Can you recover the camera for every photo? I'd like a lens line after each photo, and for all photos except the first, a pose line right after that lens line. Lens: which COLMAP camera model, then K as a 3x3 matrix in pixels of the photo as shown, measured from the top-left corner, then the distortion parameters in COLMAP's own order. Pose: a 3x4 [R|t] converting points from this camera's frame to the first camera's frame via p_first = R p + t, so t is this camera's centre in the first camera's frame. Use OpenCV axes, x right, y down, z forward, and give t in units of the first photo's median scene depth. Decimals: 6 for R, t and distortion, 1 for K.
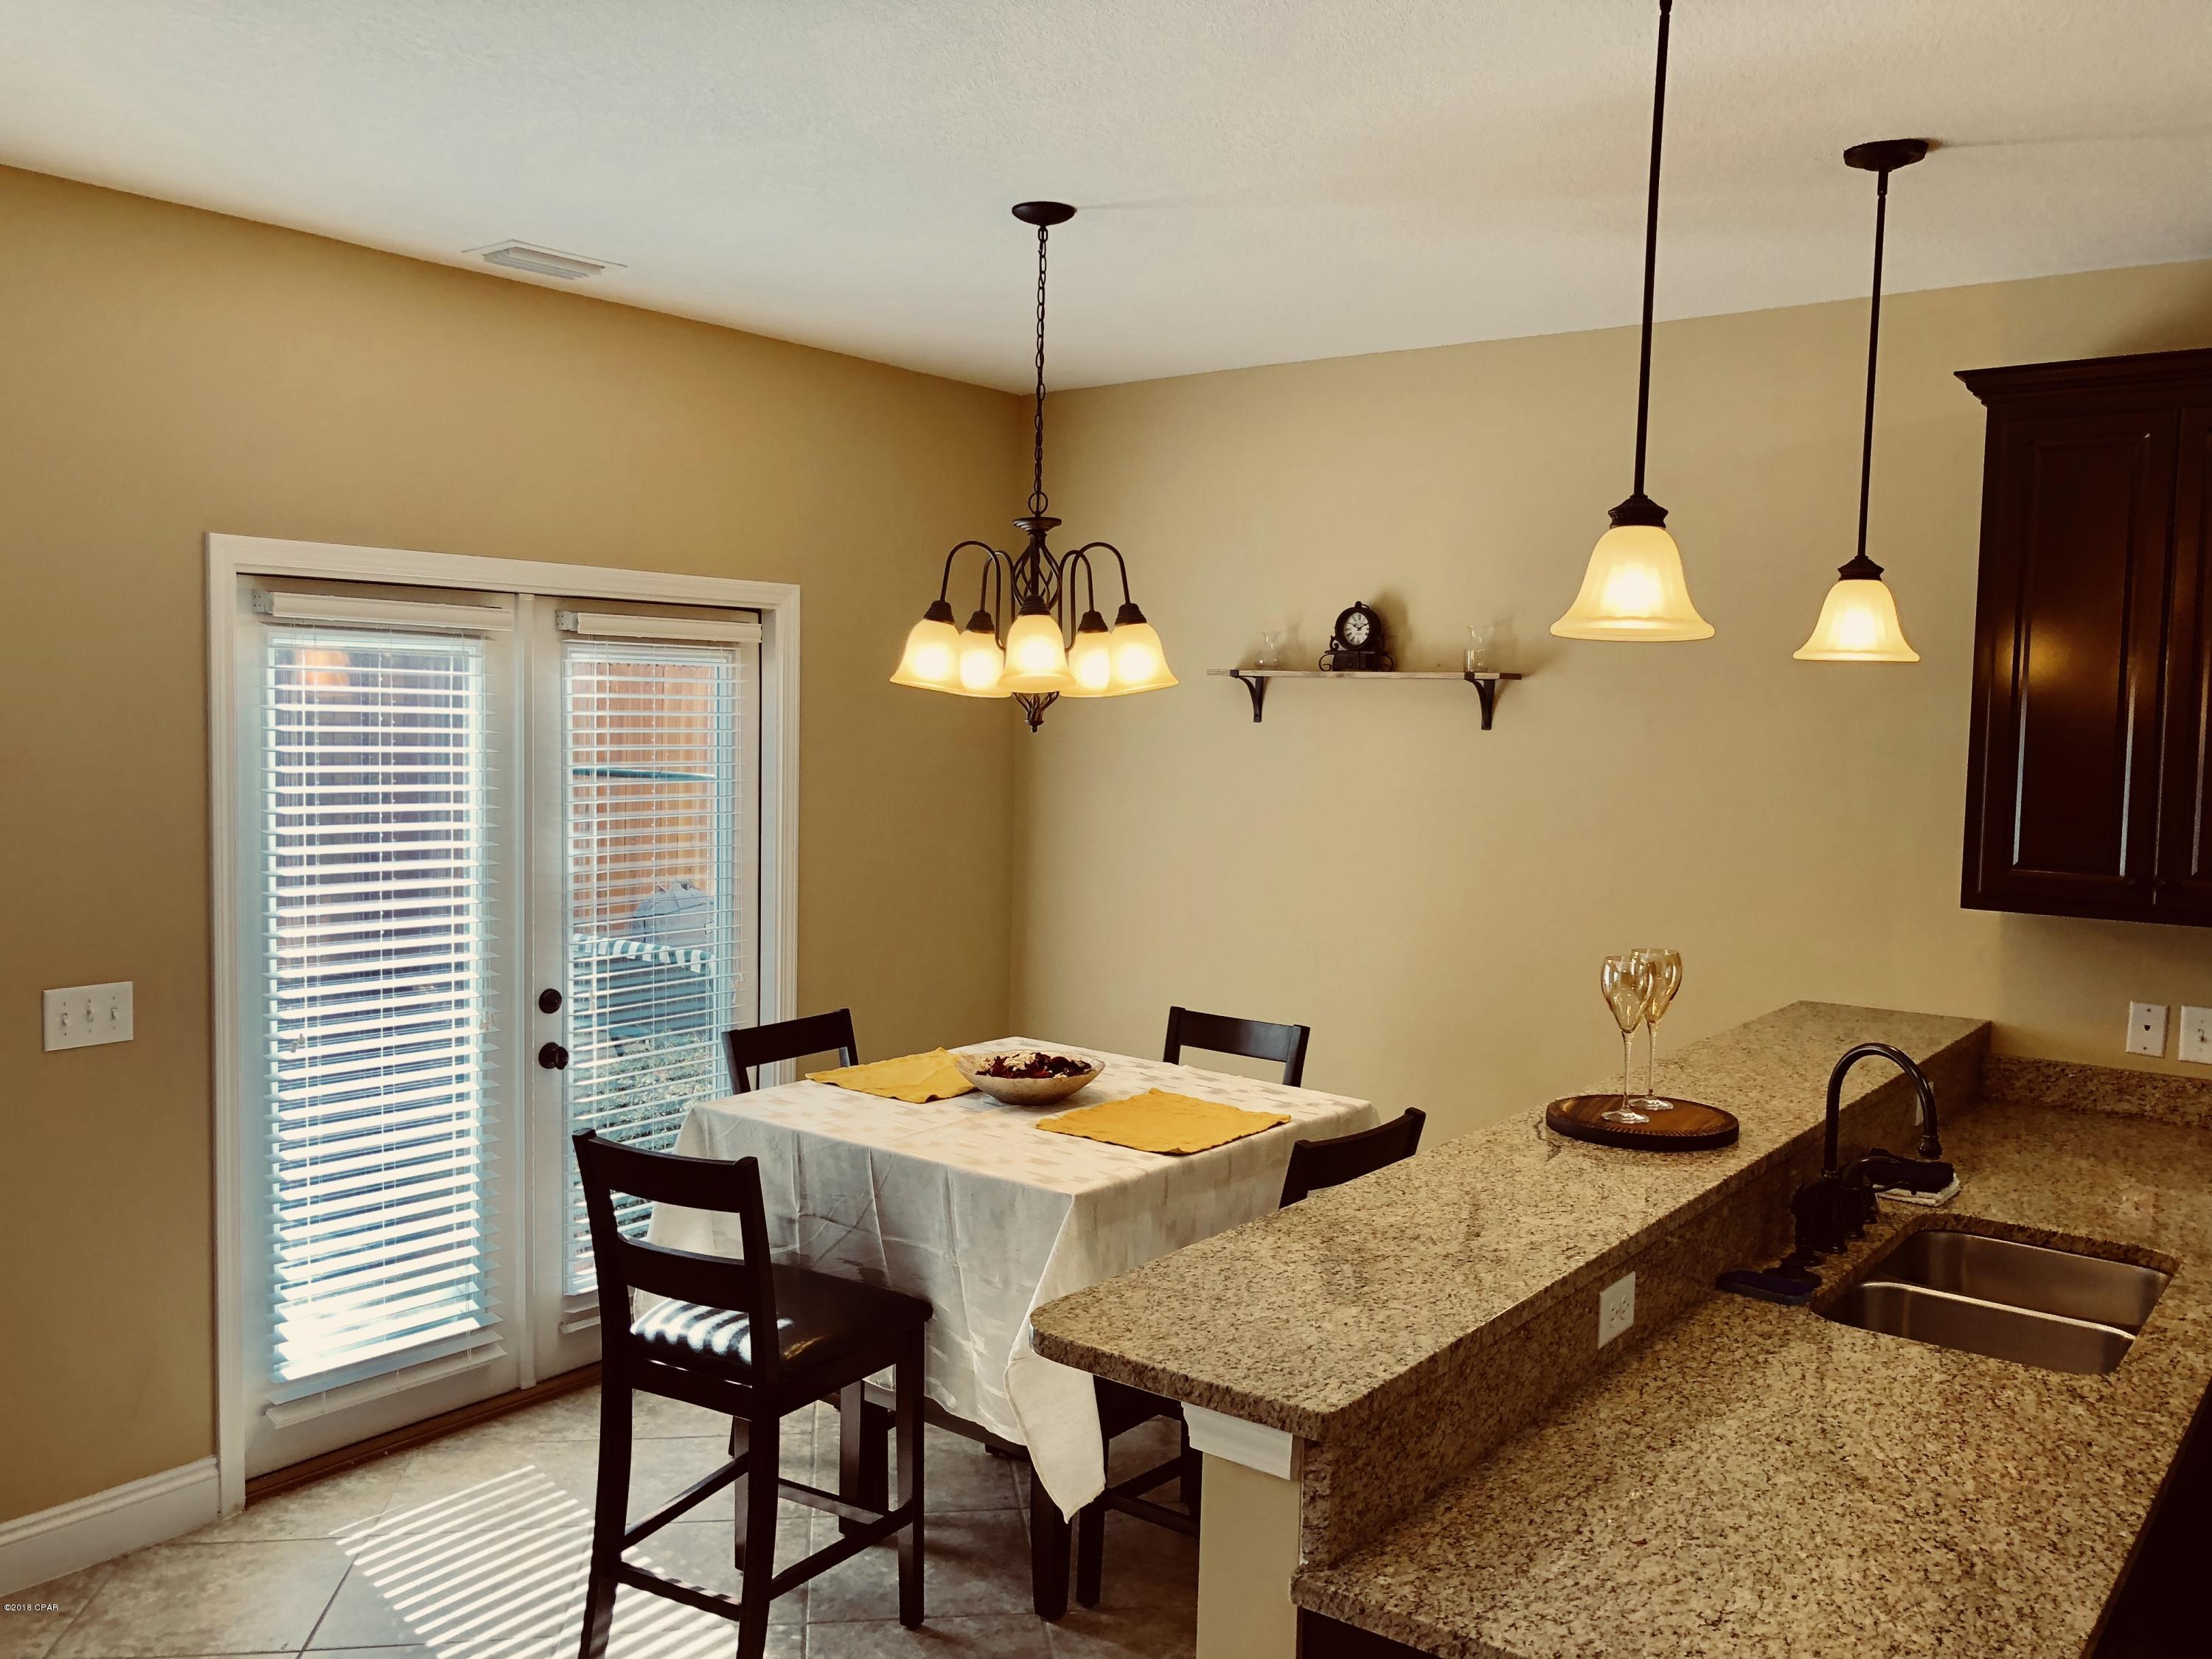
lens RADIAL K [[1836.0, 0, 1106.0], [0, 1836.0, 829.5], [0, 0, 1]] dist [0.035742, -0.002114]
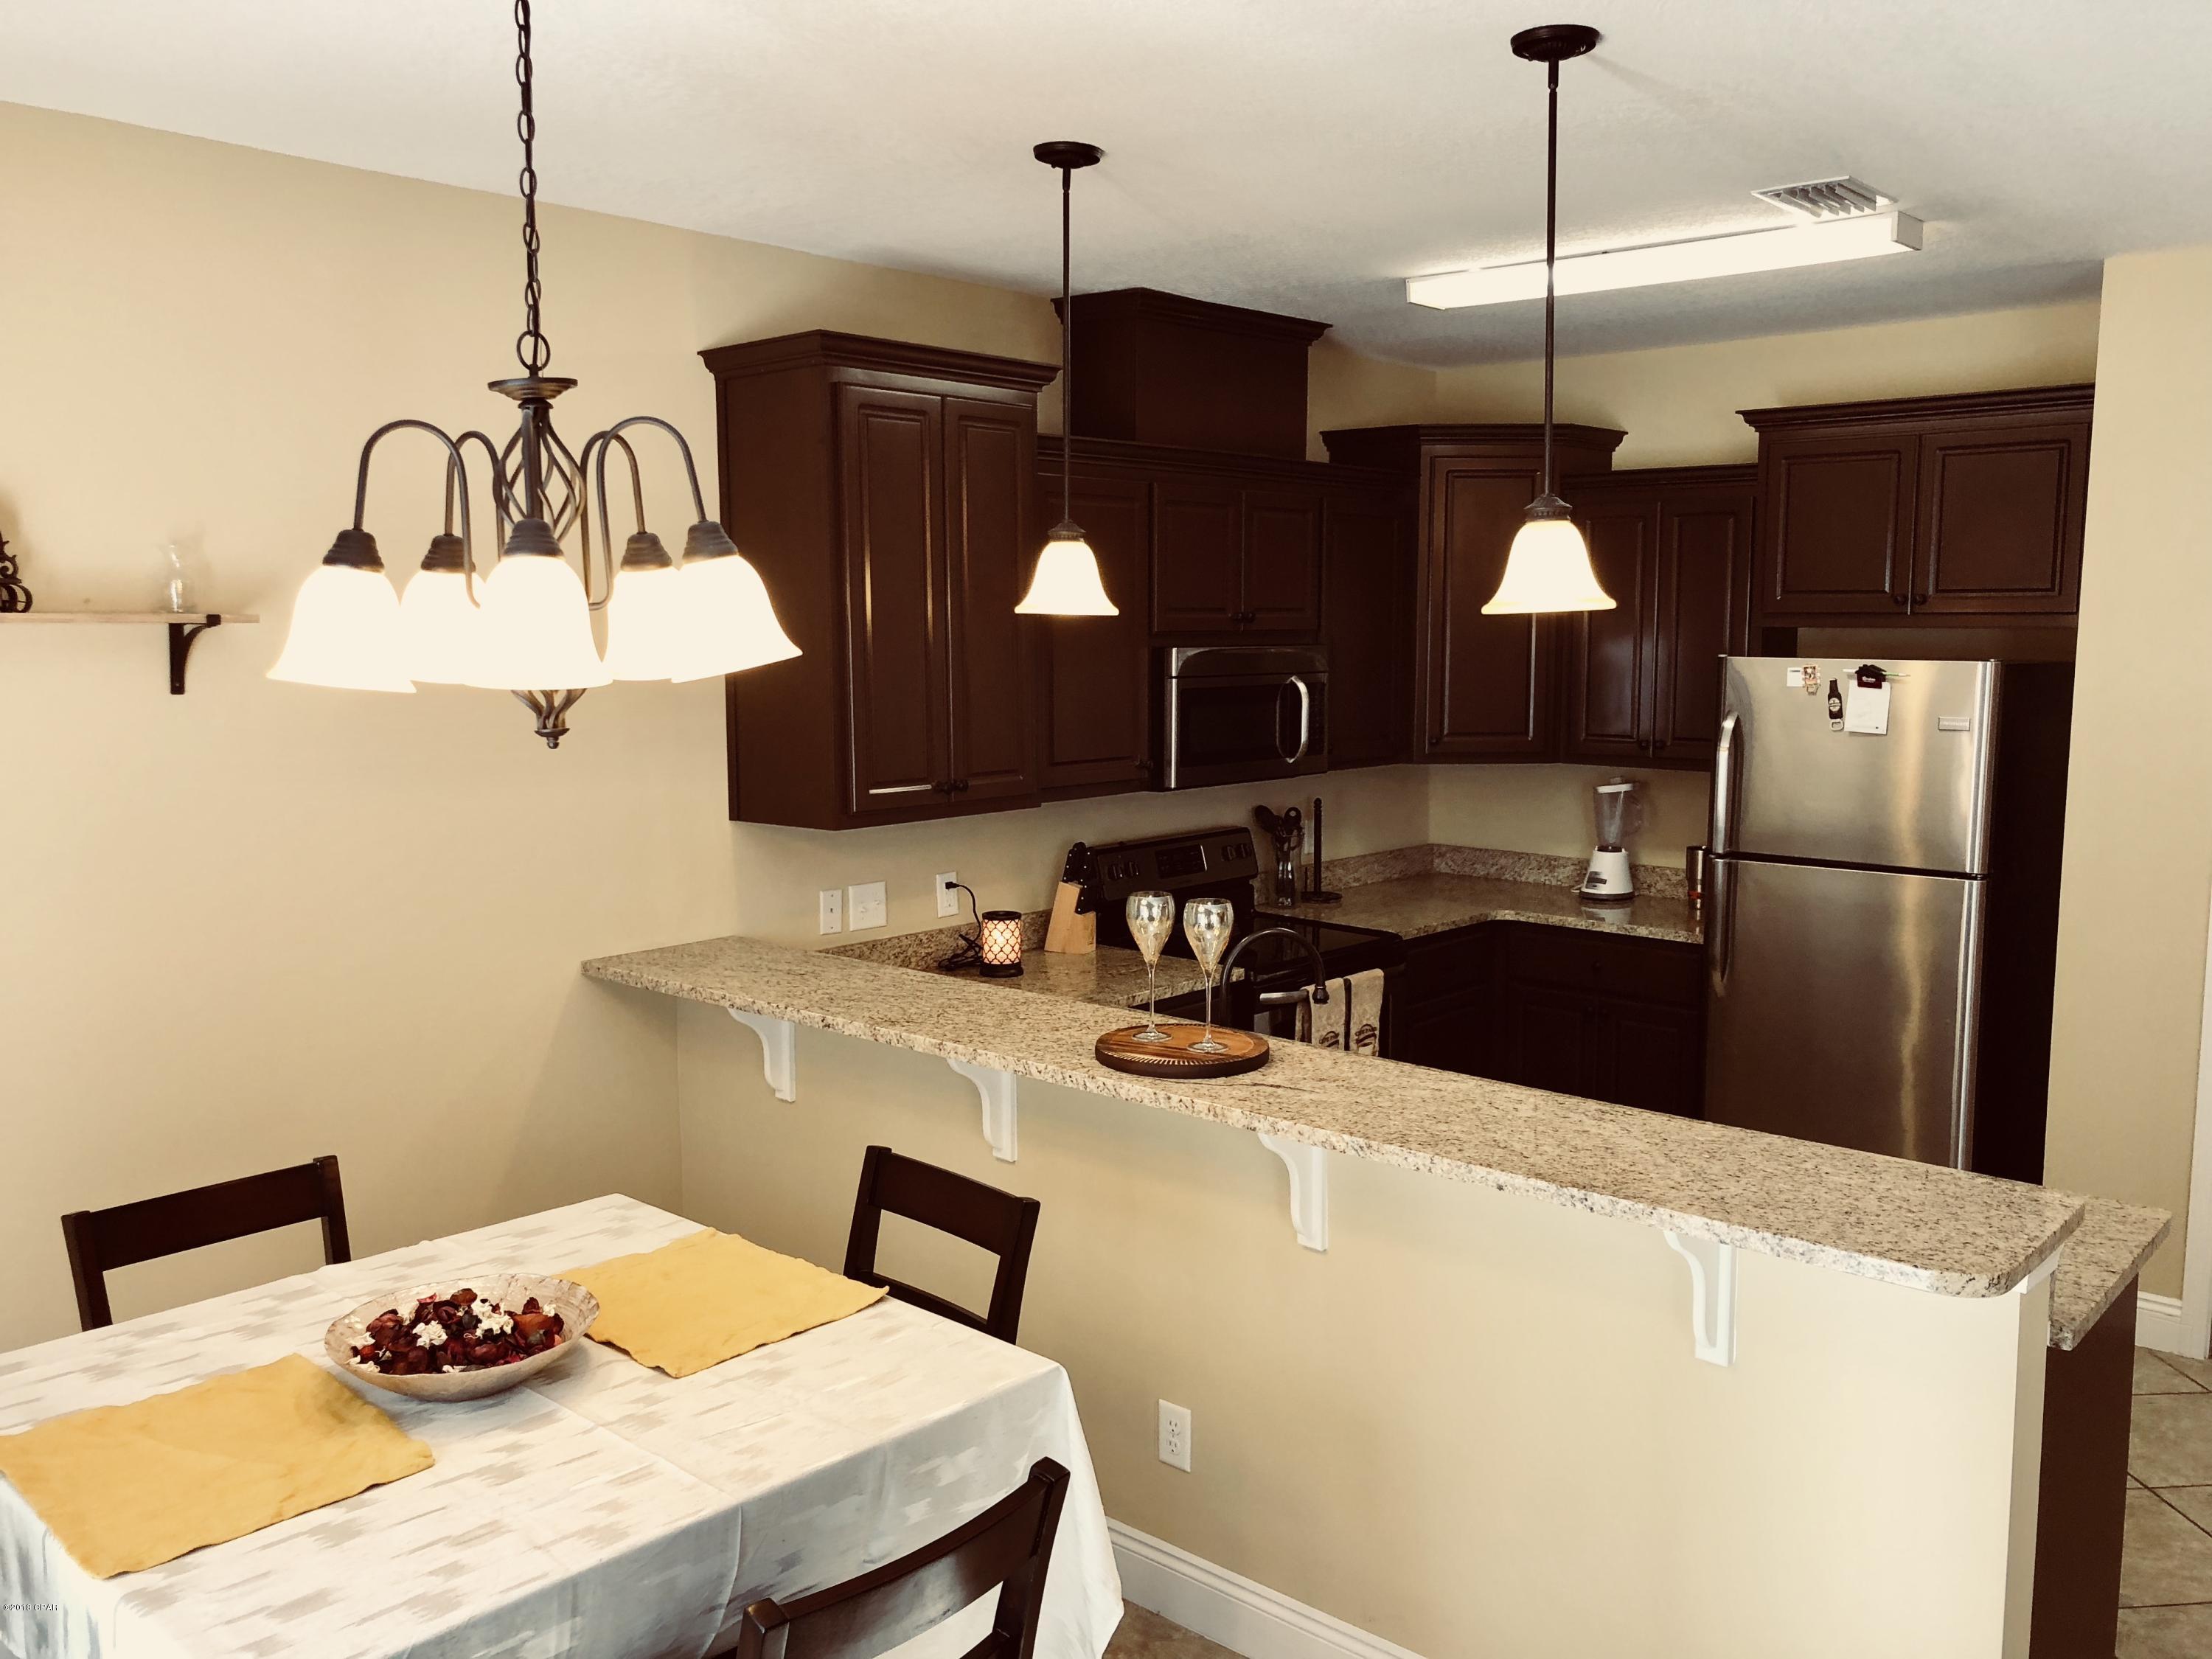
lens RADIAL K [[1836.0, 0, 1106.0], [0, 1836.0, 829.5], [0, 0, 1]] dist [0.035742, -0.002114]
pose [[0.077123, -0.143824, 0.986593, -0.613256], [0.071656, 0.987781, 0.138396, -0.098962], [-0.994443, 0.060022, 0.086486, 0.766312]]
